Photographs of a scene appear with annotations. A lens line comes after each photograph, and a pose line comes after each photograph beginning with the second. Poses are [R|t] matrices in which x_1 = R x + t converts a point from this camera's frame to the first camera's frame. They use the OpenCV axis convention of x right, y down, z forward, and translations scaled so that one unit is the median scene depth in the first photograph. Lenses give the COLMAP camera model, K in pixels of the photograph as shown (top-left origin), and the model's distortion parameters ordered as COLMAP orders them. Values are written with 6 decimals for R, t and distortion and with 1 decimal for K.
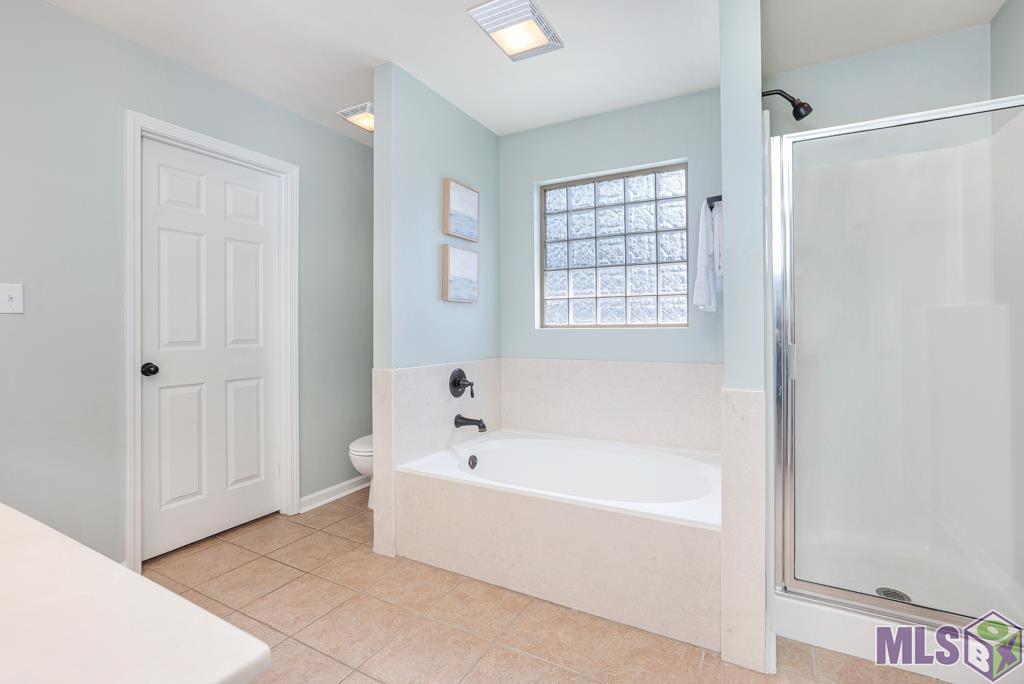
lens RADIAL K [[485.6, 0, 516.3], [0, 485.6, 326.6], [0, 0, 1]] dist [-0.000601, 0.000157]
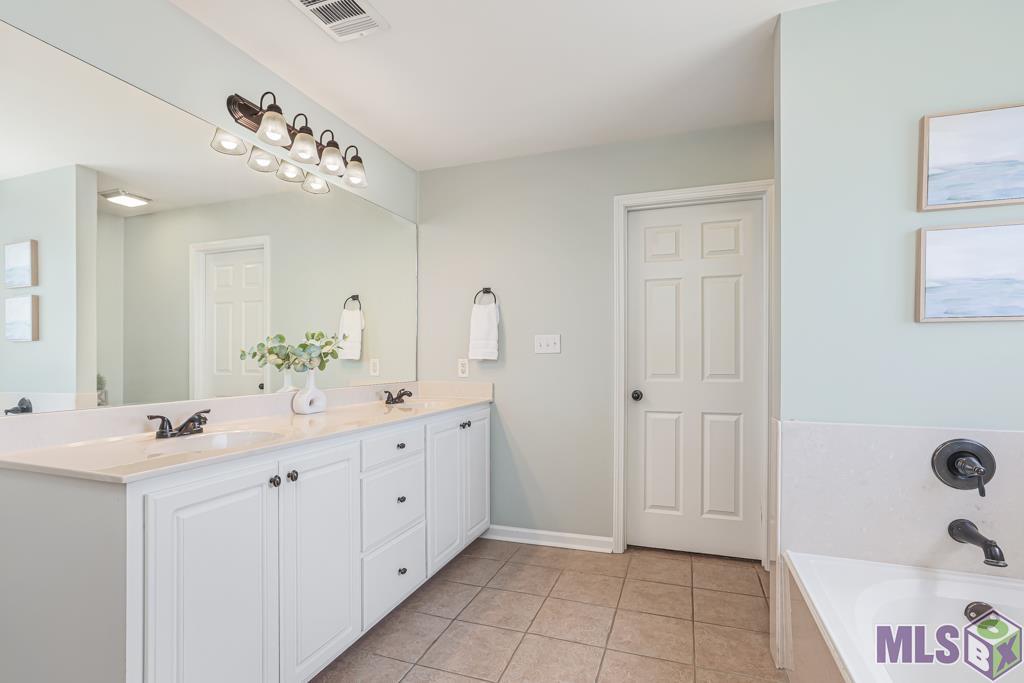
lens RADIAL K [[504.8, 0, 512.7], [0, 504.8, 358.8], [0, 0, 1]] dist [-0.002247, 0.000345]
pose [[0.144301, 0.007702, -0.989504, 0.431821], [0.003550, 0.999959, 0.008301, -0.015876], [0.989527, -0.004711, 0.144268, 0.439707]]
